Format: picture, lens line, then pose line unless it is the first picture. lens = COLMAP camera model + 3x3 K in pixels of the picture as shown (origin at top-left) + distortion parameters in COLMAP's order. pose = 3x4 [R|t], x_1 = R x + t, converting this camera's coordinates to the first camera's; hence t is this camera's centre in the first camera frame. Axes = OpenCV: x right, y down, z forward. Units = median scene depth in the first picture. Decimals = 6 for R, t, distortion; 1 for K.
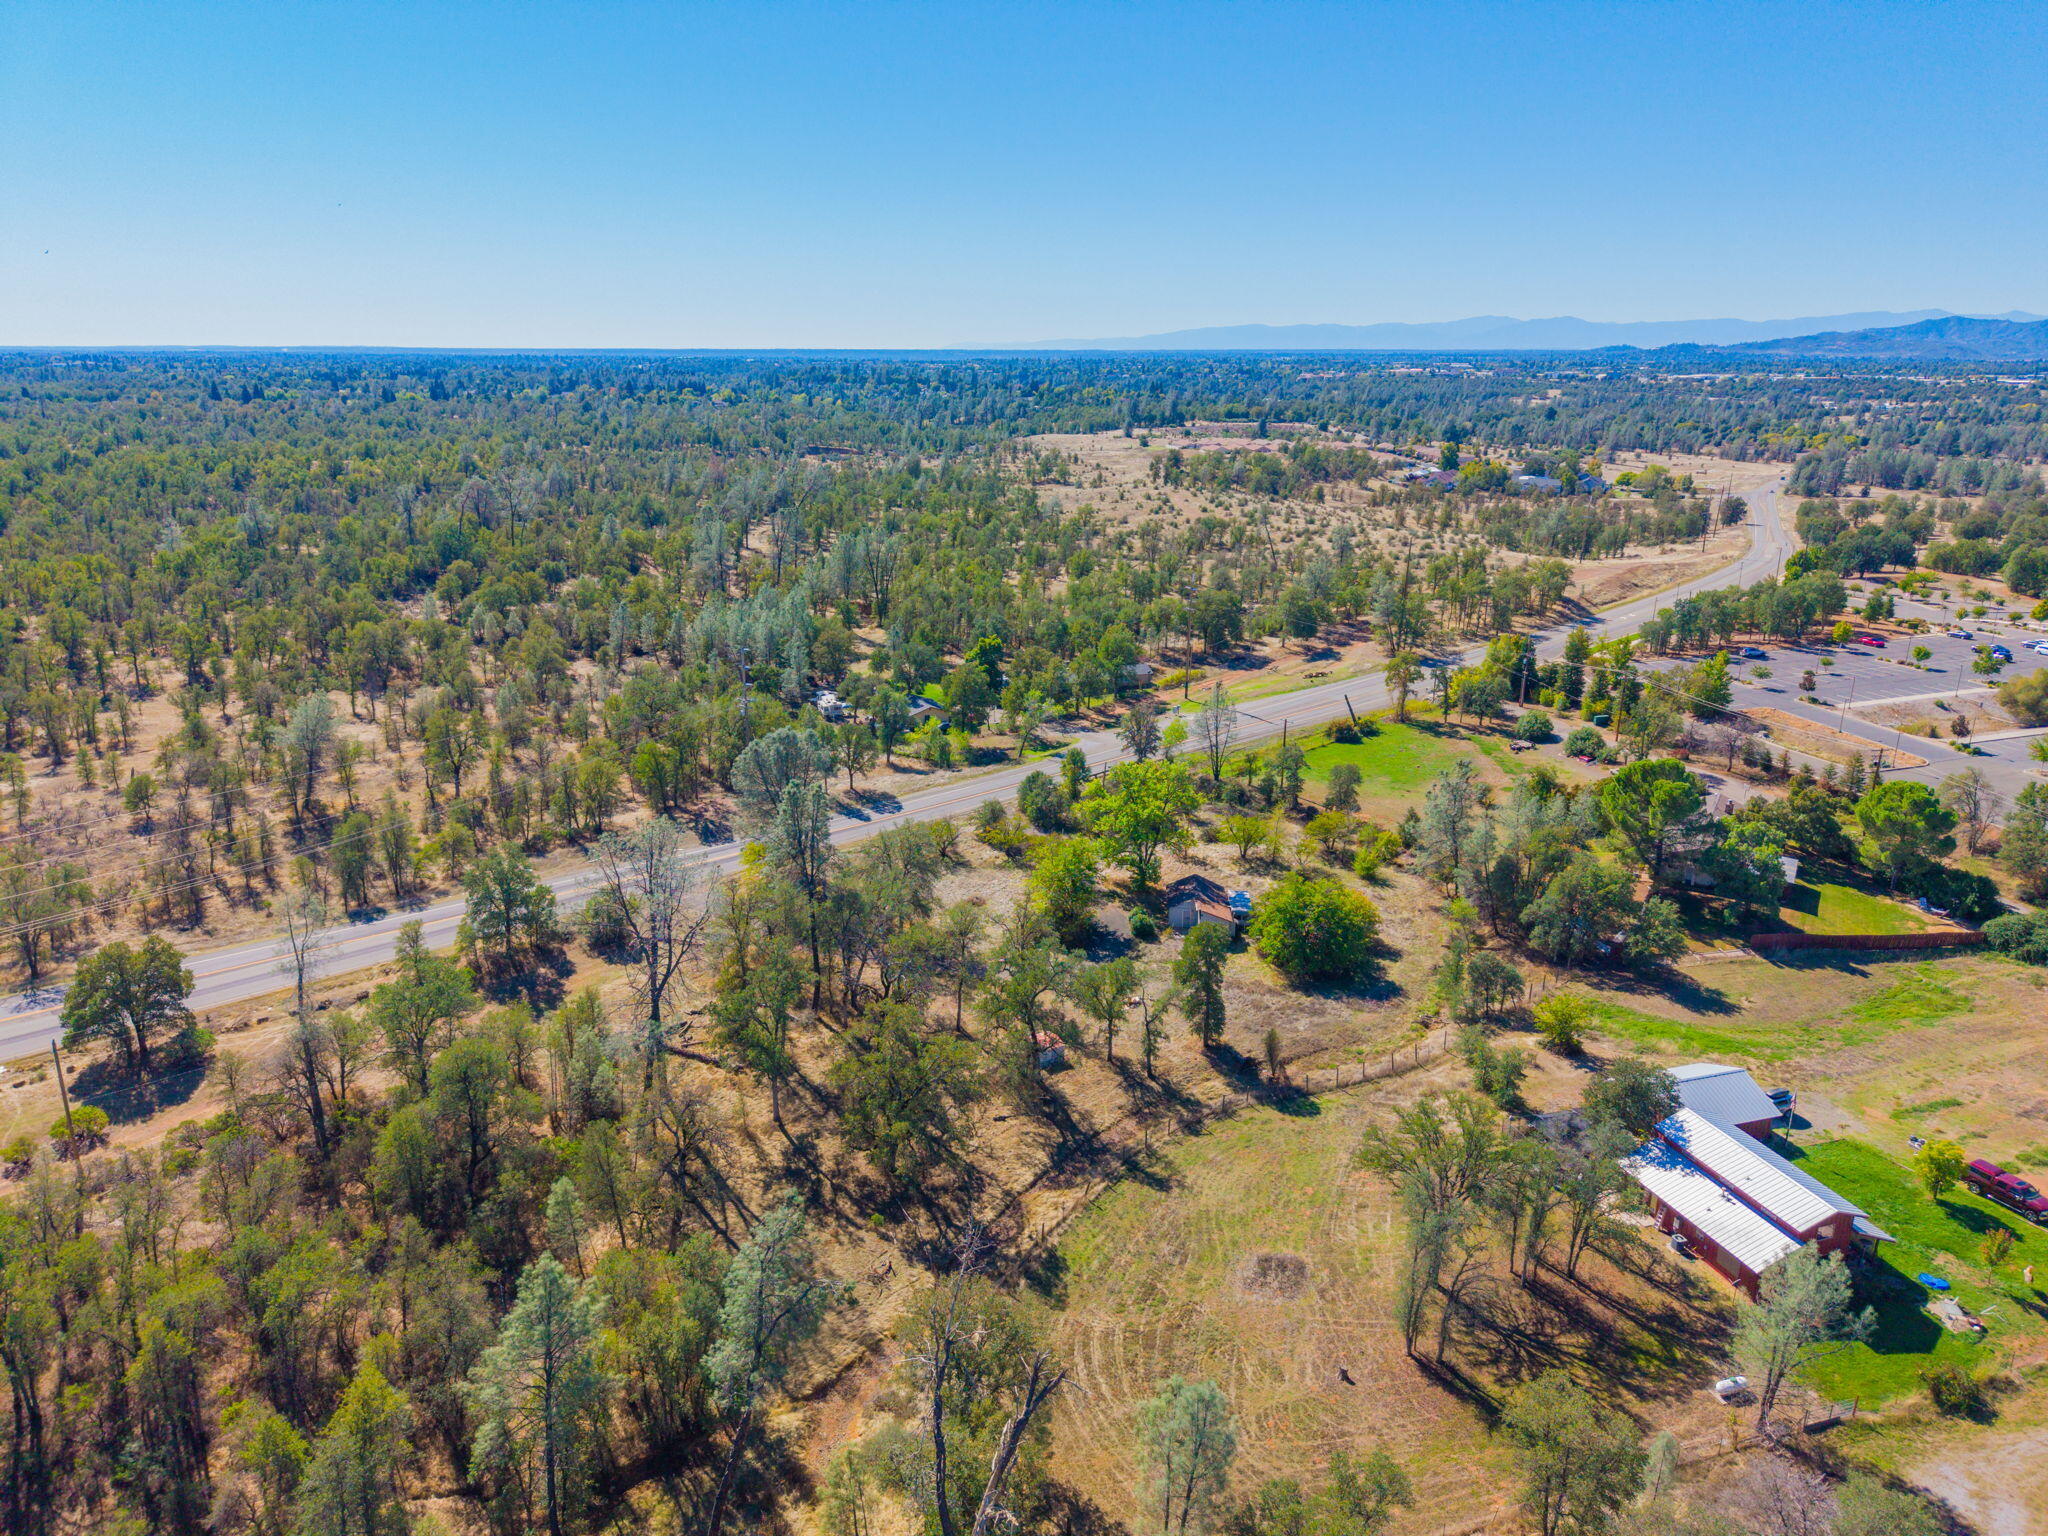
lens RADIAL K [[1360.3, 0, 1018.8], [0, 1360.3, 756.3], [0, 0, 1]] dist [0.009474, -0.008697]
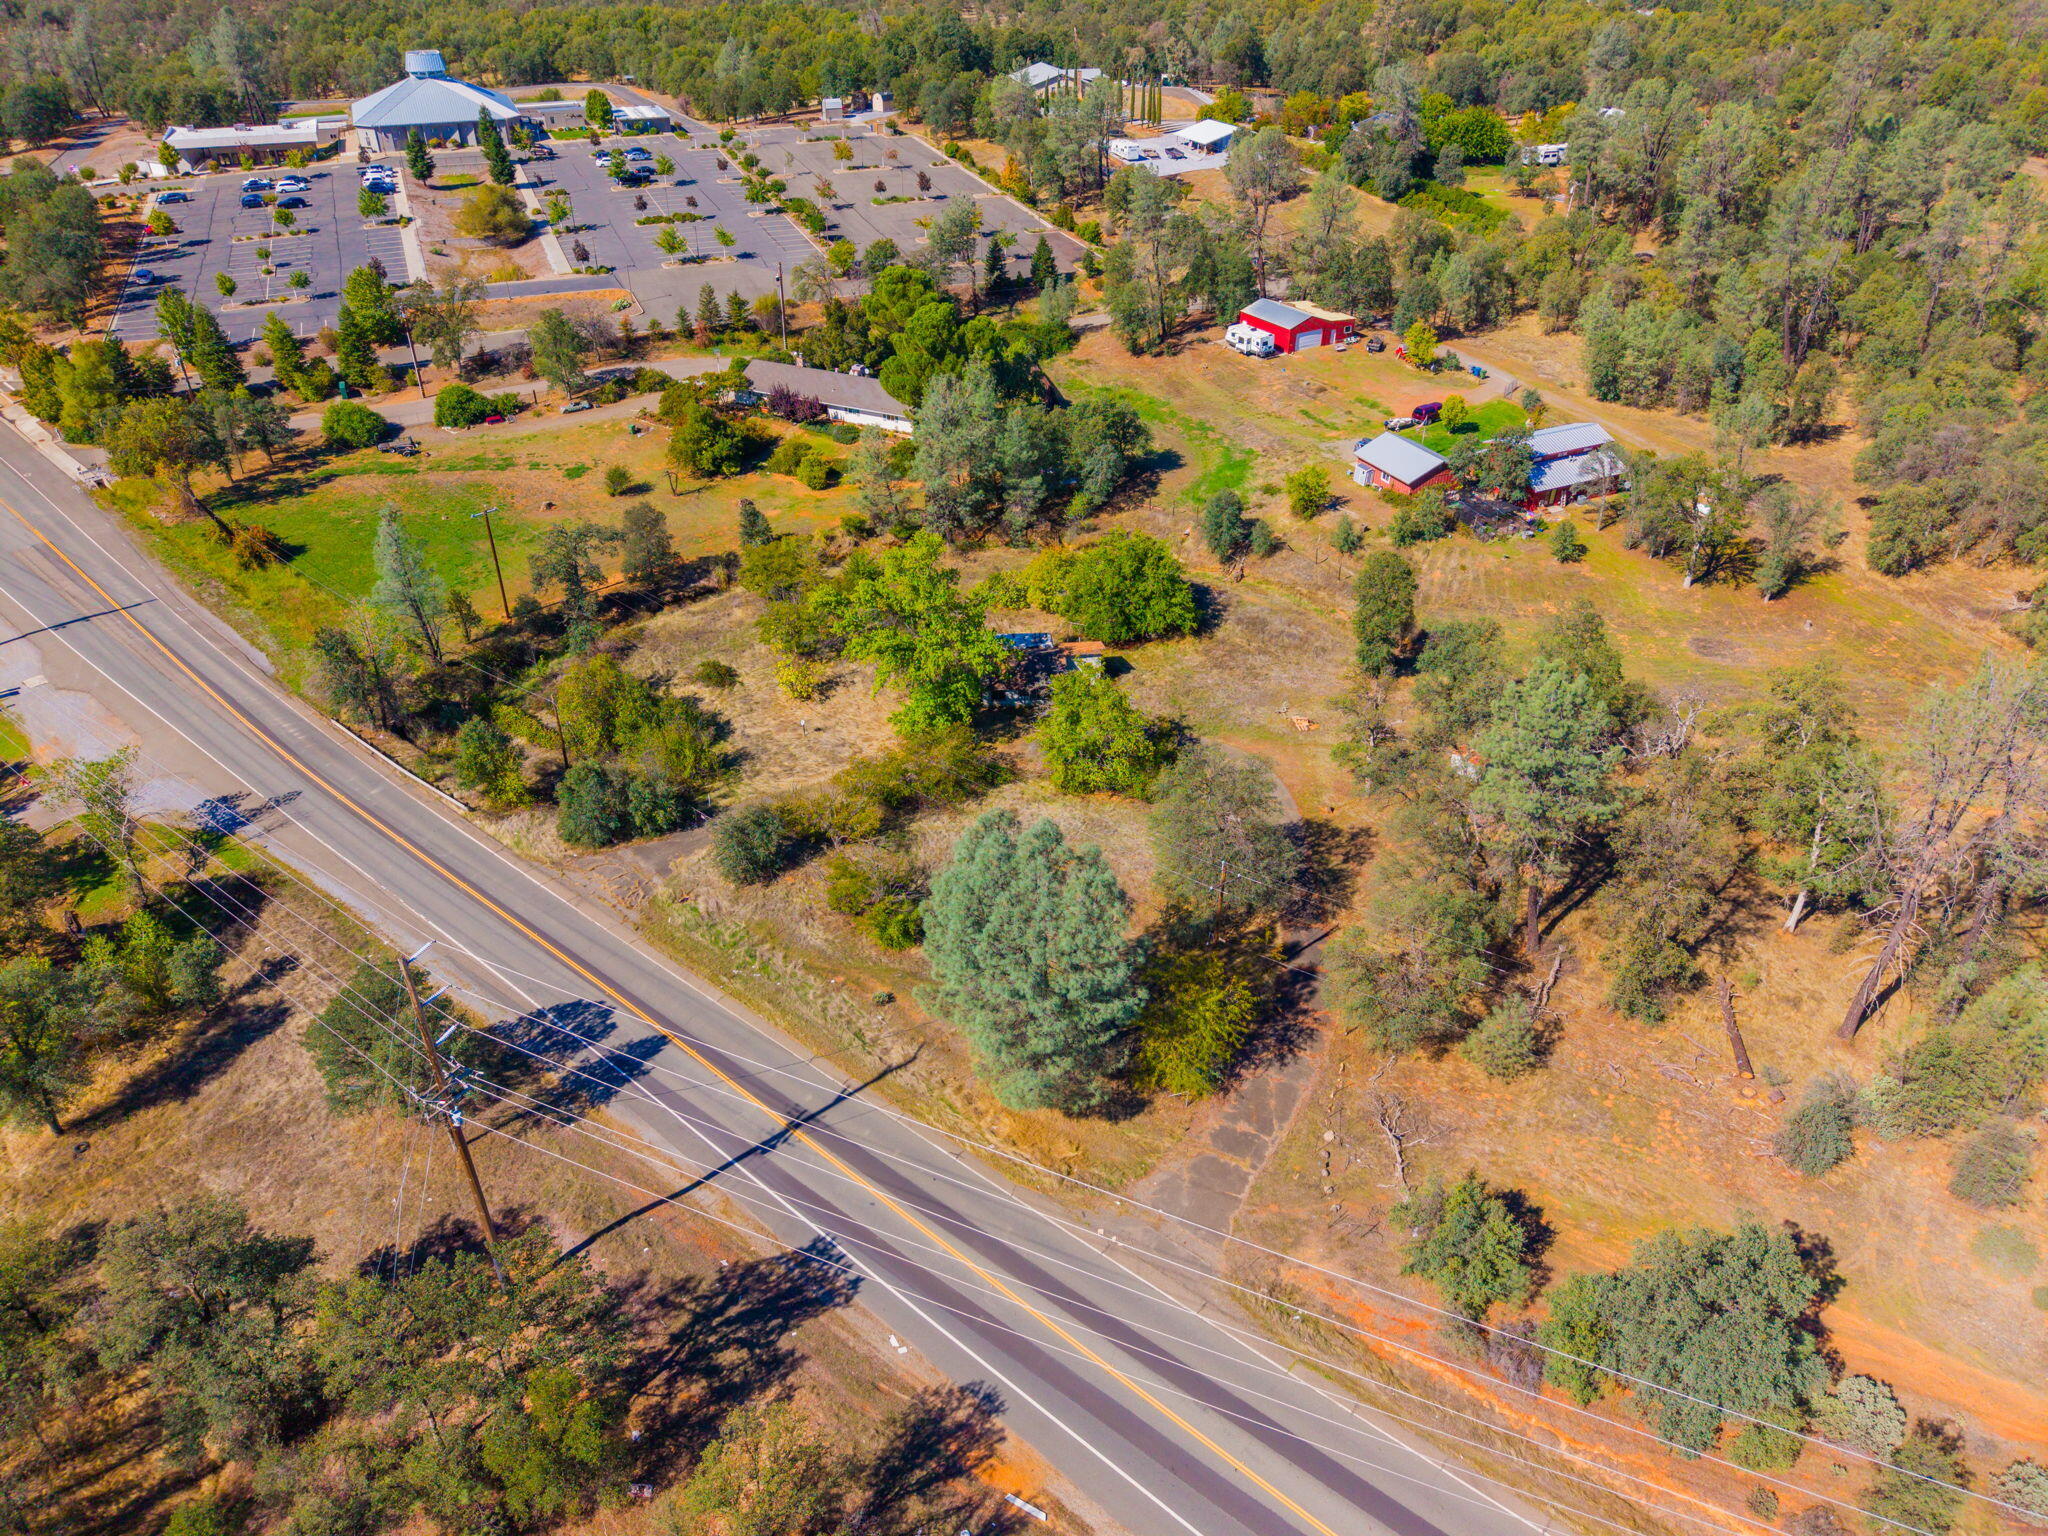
lens RADIAL K [[1360.3, 0, 1020.9], [0, 1360.3, 780.5], [0, 0, 1]] dist [0.009474, -0.008697]
pose [[-0.137413, -0.570726, 0.809561, -0.409294], [0.277953, 0.762257, 0.584557, -0.228772], [-0.950716, 0.305345, 0.053891, 0.769646]]
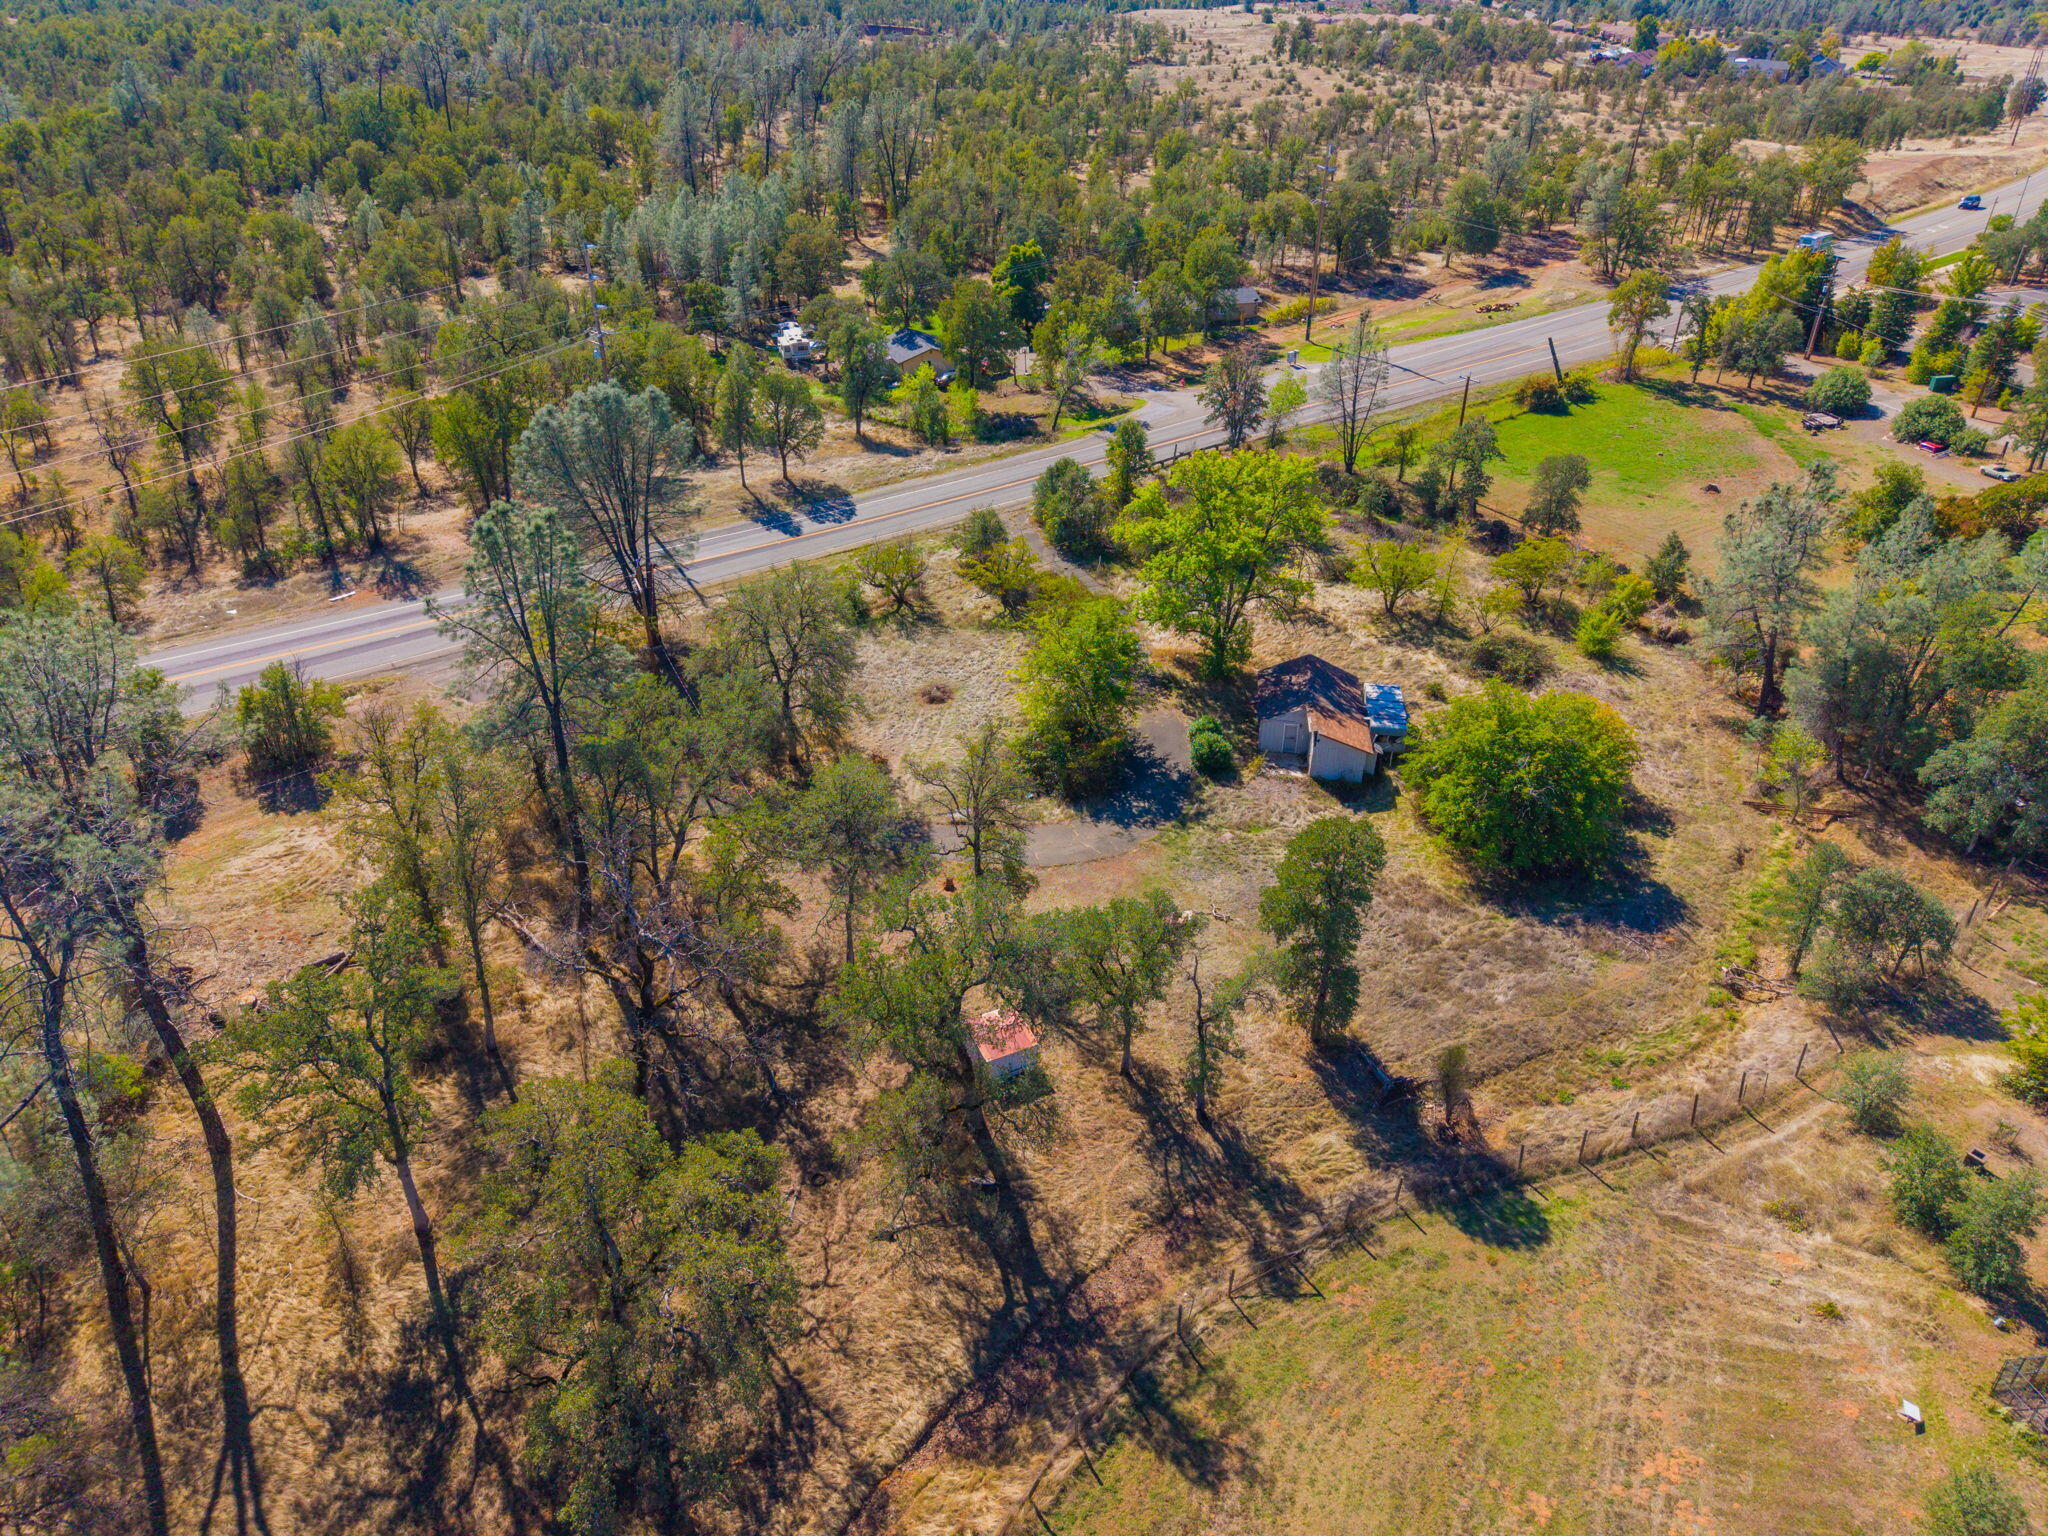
lens RADIAL K [[1360.3, 0, 1018.6], [0, 1360.3, 779.8], [0, 0, 1]] dist [0.009474, -0.008697]
pose [[0.997560, 0.032817, -0.061616, 0.034070], [-0.015237, 0.963693, 0.266579, -0.012243], [0.068127, -0.264990, 0.961842, 0.332205]]
